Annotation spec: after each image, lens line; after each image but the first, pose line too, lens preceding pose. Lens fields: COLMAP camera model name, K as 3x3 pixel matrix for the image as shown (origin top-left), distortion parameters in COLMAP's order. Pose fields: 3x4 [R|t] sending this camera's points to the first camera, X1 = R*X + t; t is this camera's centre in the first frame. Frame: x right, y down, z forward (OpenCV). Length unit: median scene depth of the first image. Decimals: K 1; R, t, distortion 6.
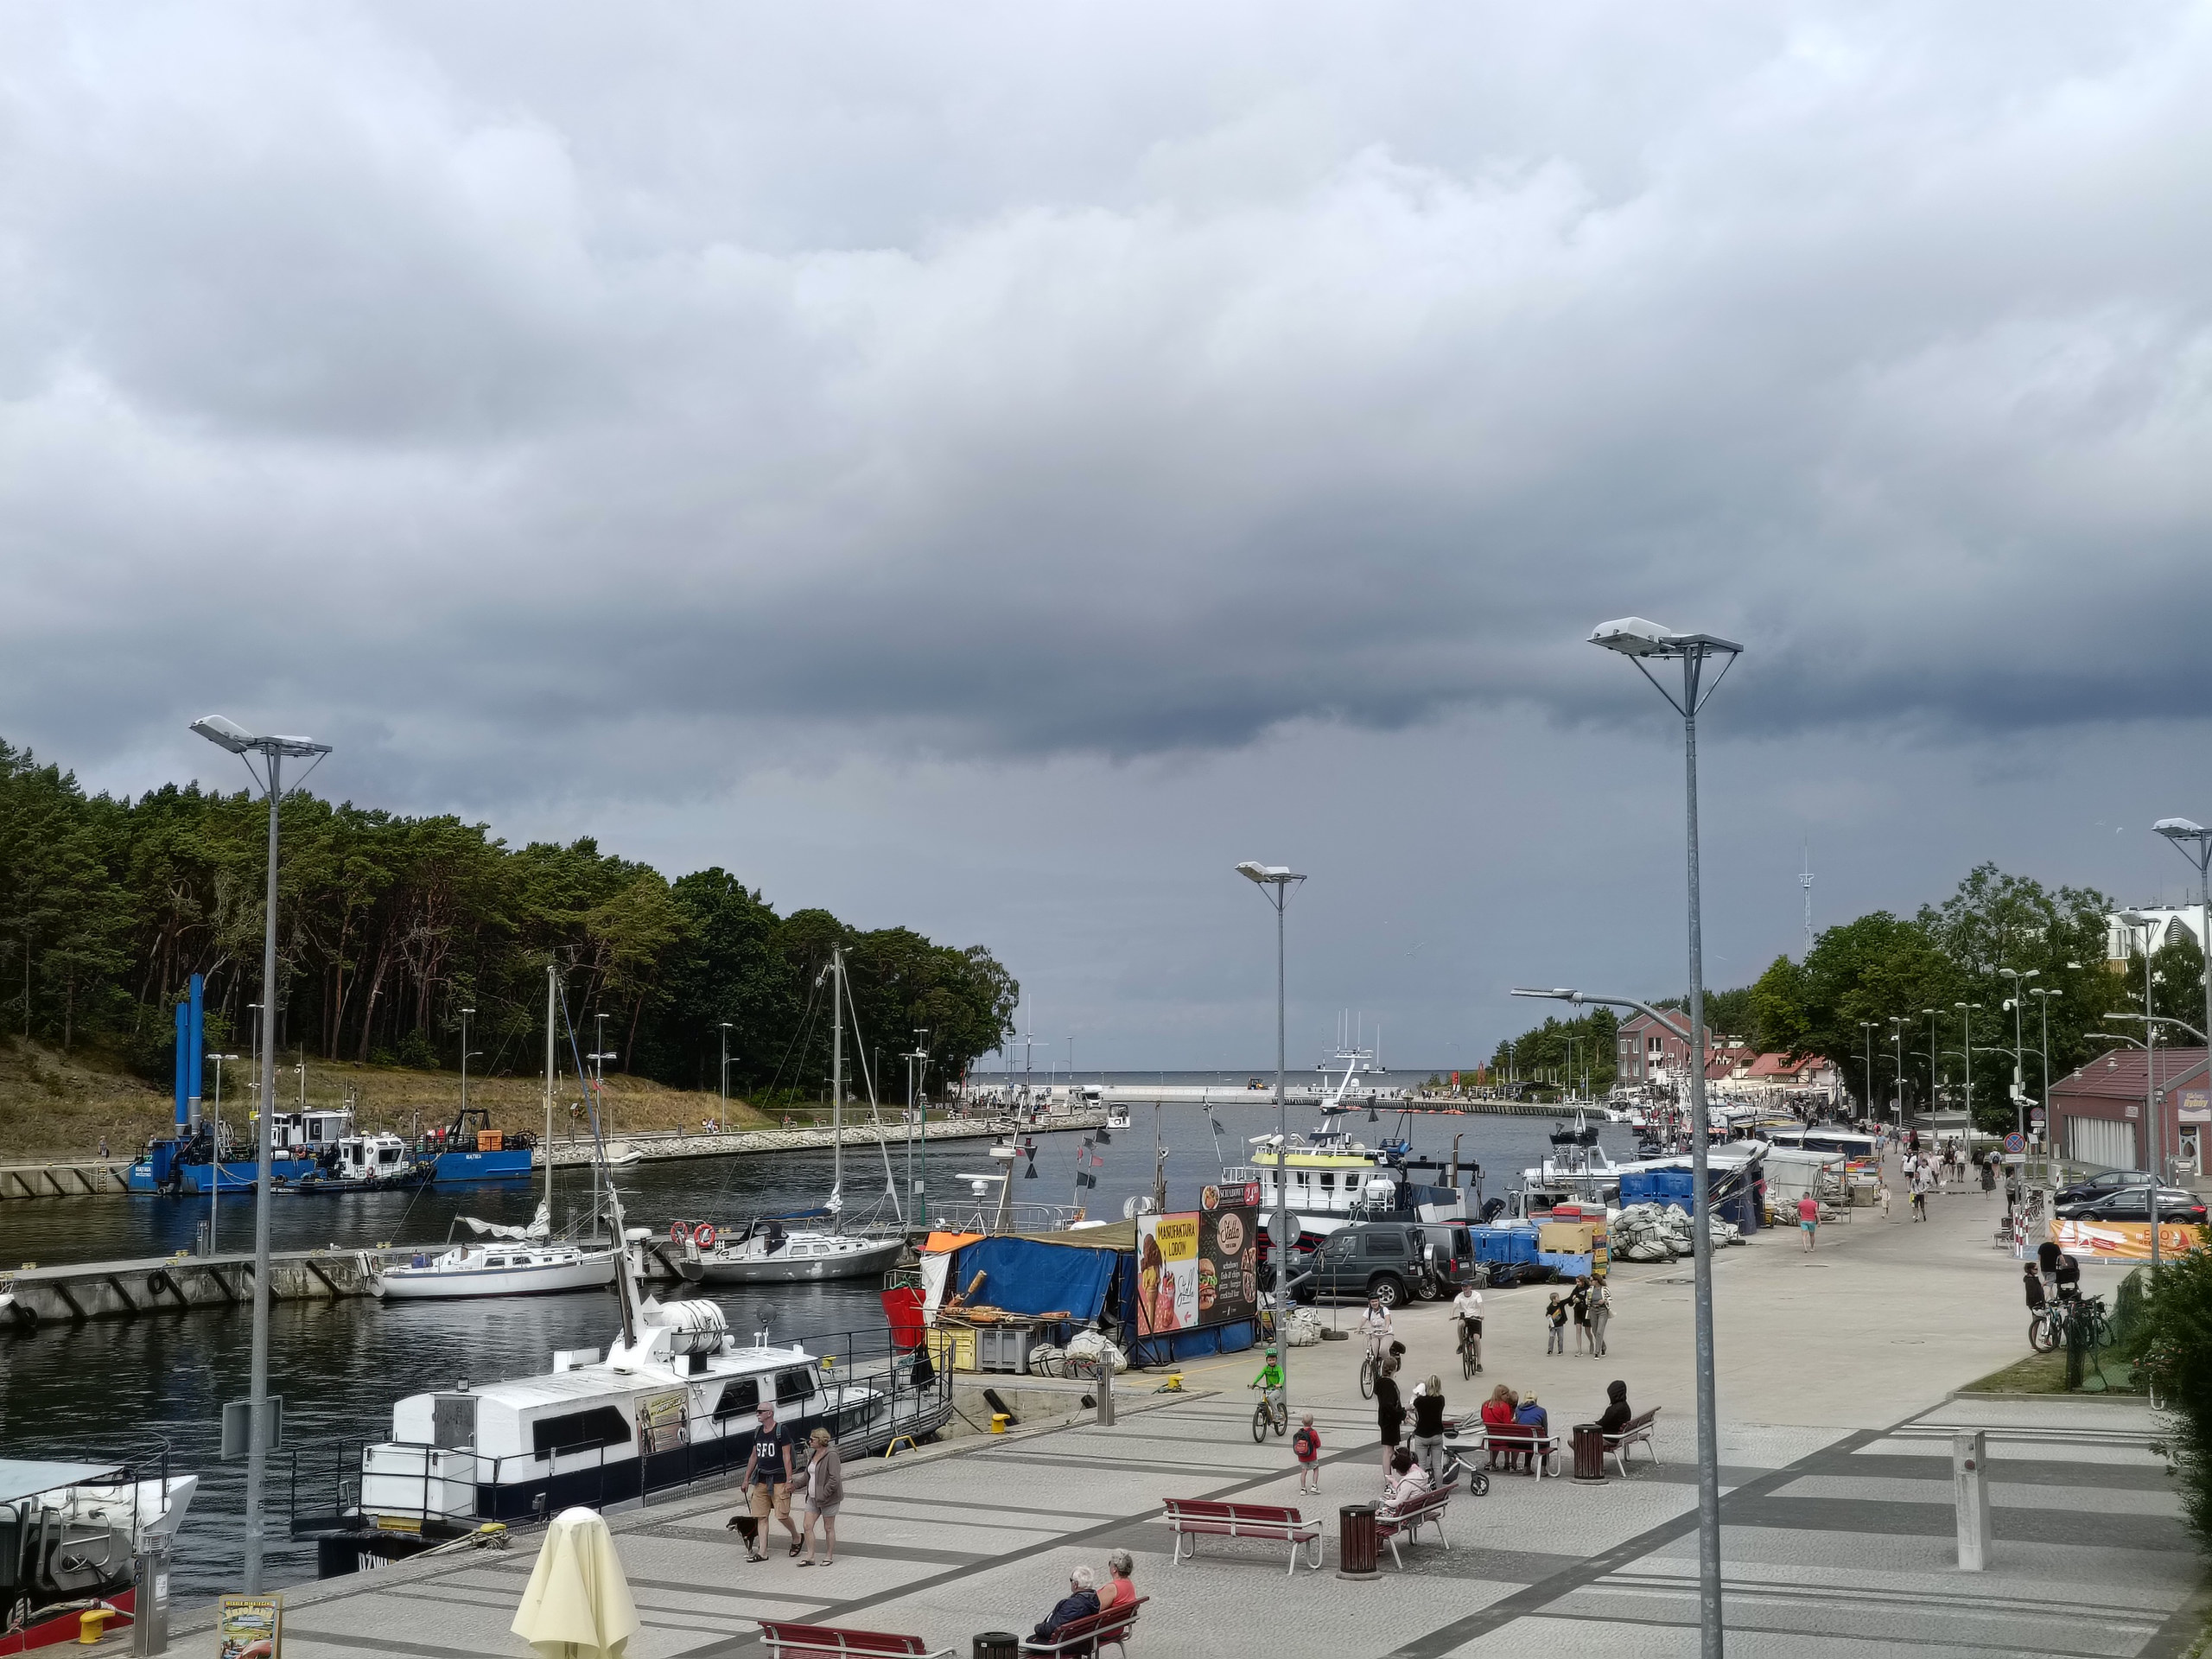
lens RADIAL K [[2996.2, 0, 1110.2], [0, 2996.2, 759.6], [0, 0, 1]] dist [0.008837, 0.176478]
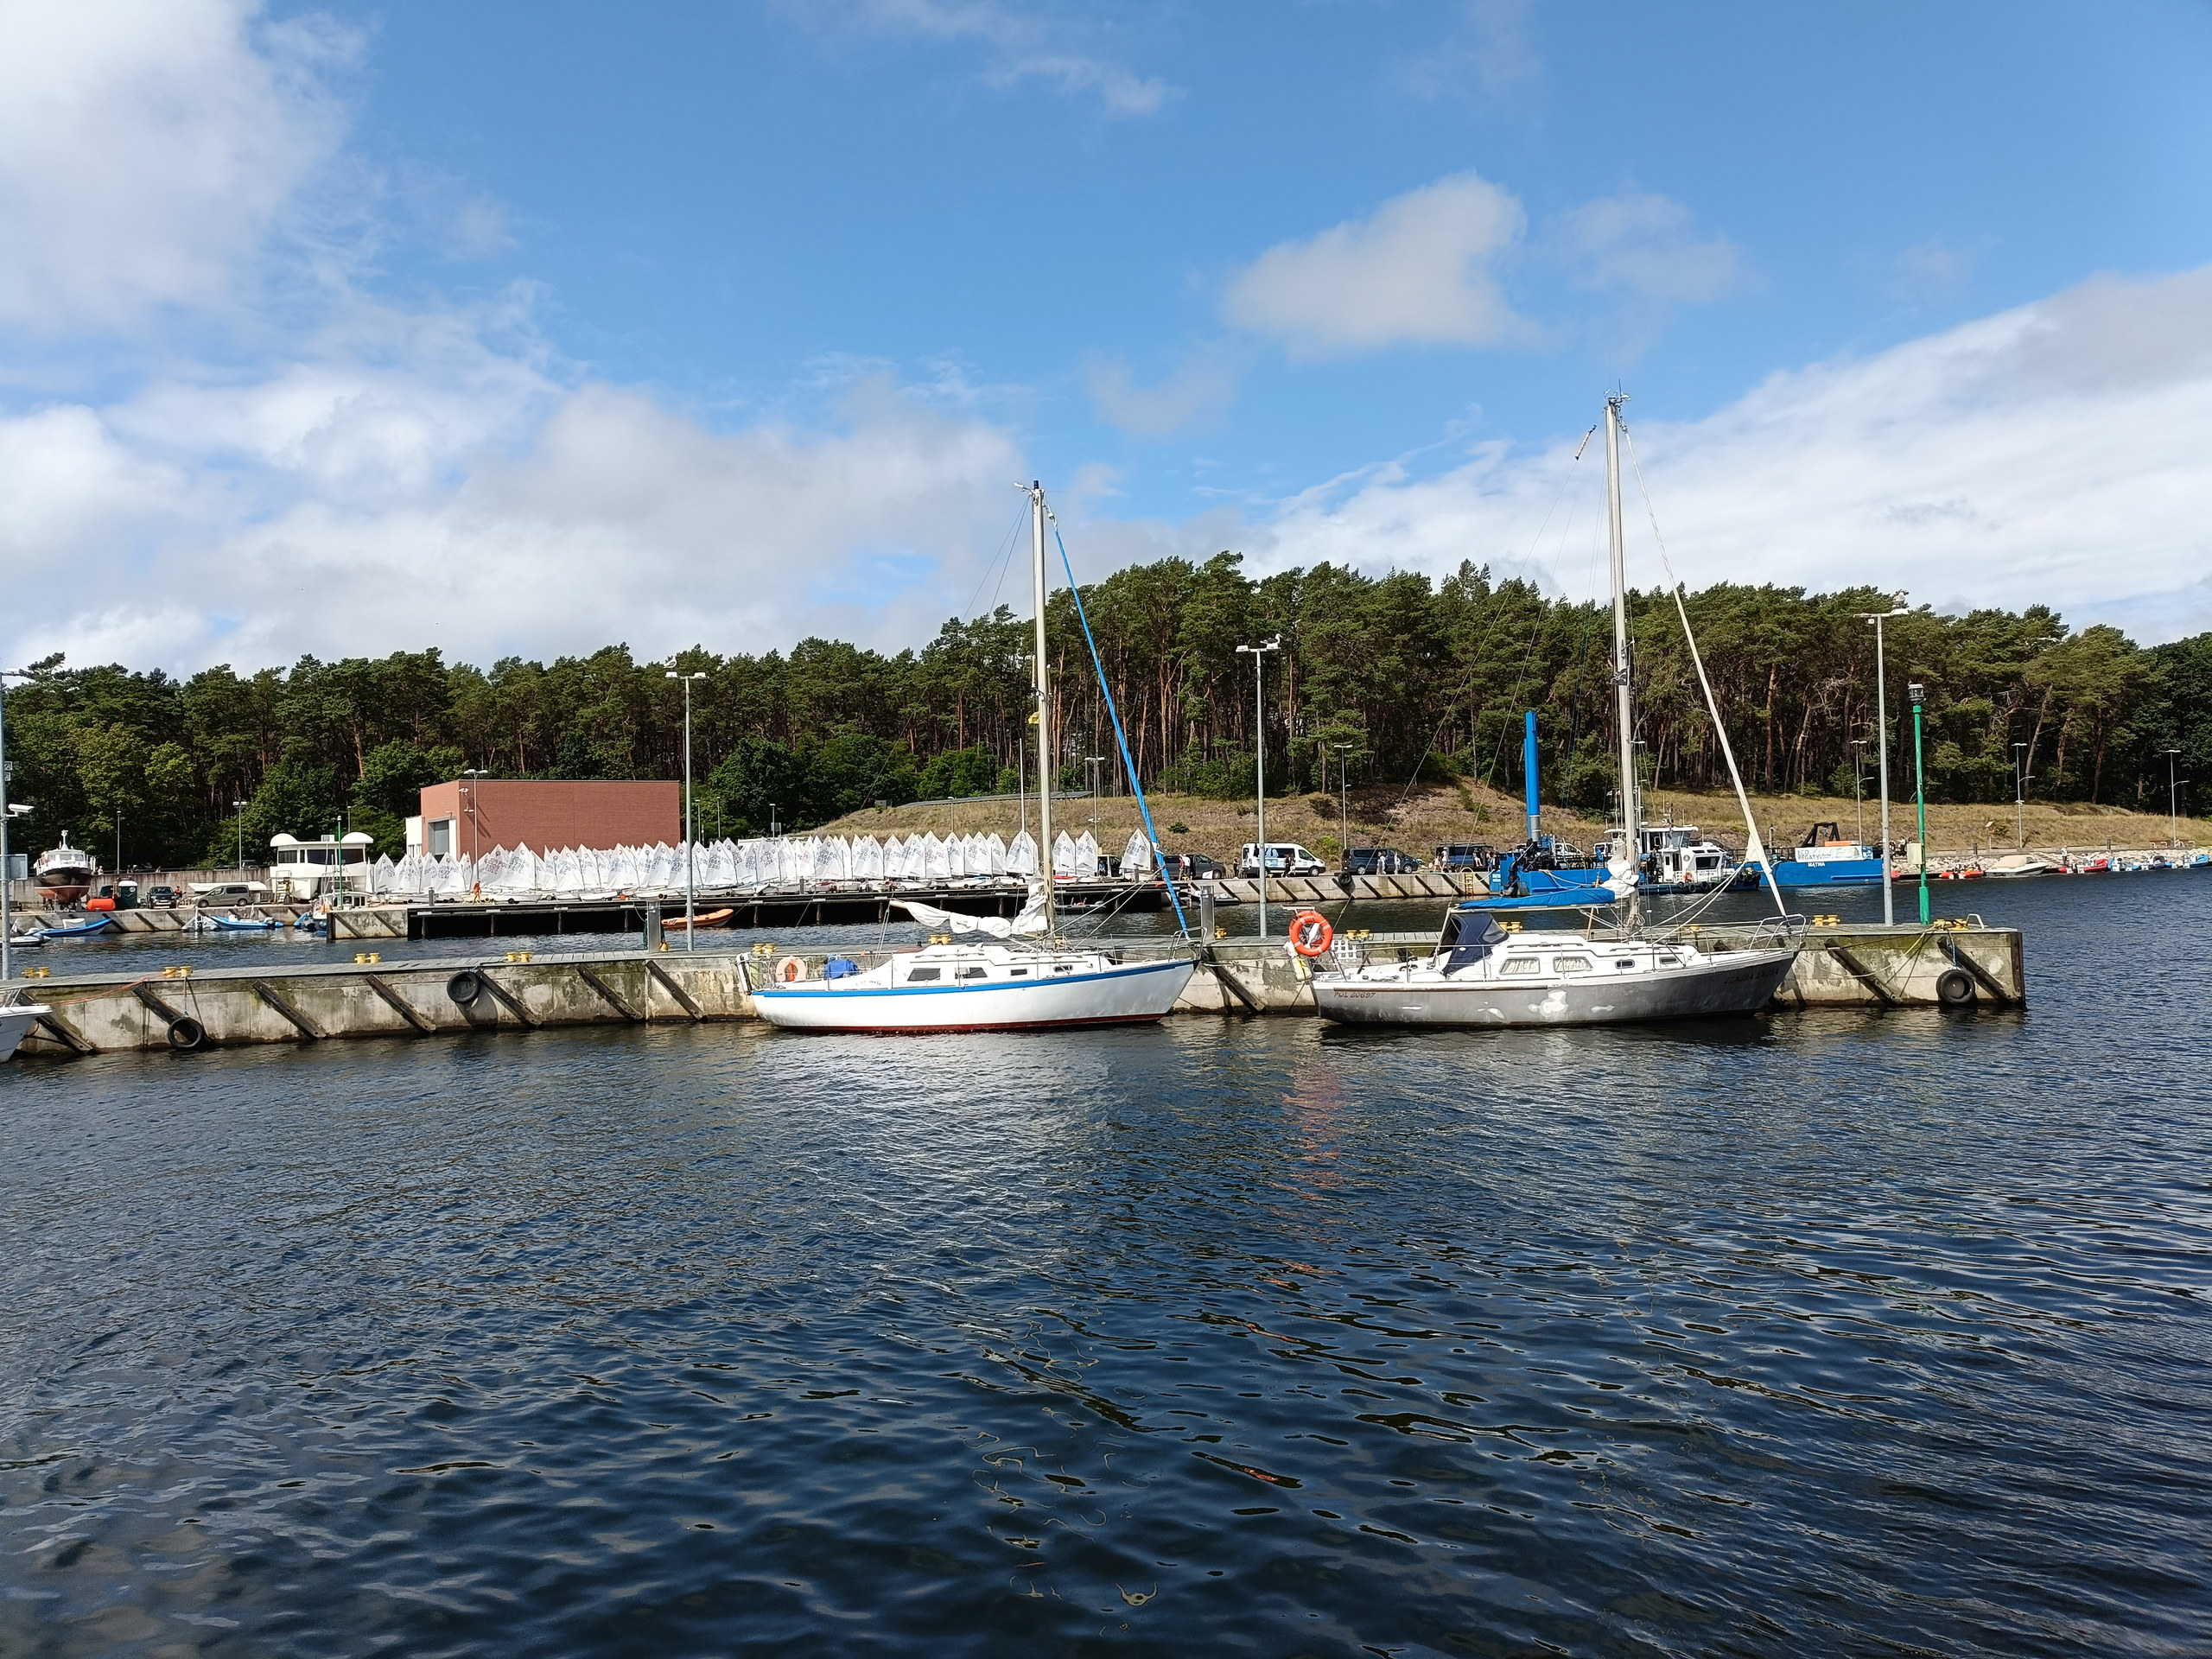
lens RADIAL K [[1629.1, 0, 1112.5], [0, 1629.1, 804.4], [0, 0, 1]] dist [0.055106, -0.046931]
pose [[0.711691, -0.039809, -0.701364, 0.037668], [0.095731, 0.994575, 0.040688, 0.085651], [0.695939, -0.096100, 0.711641, 0.551541]]
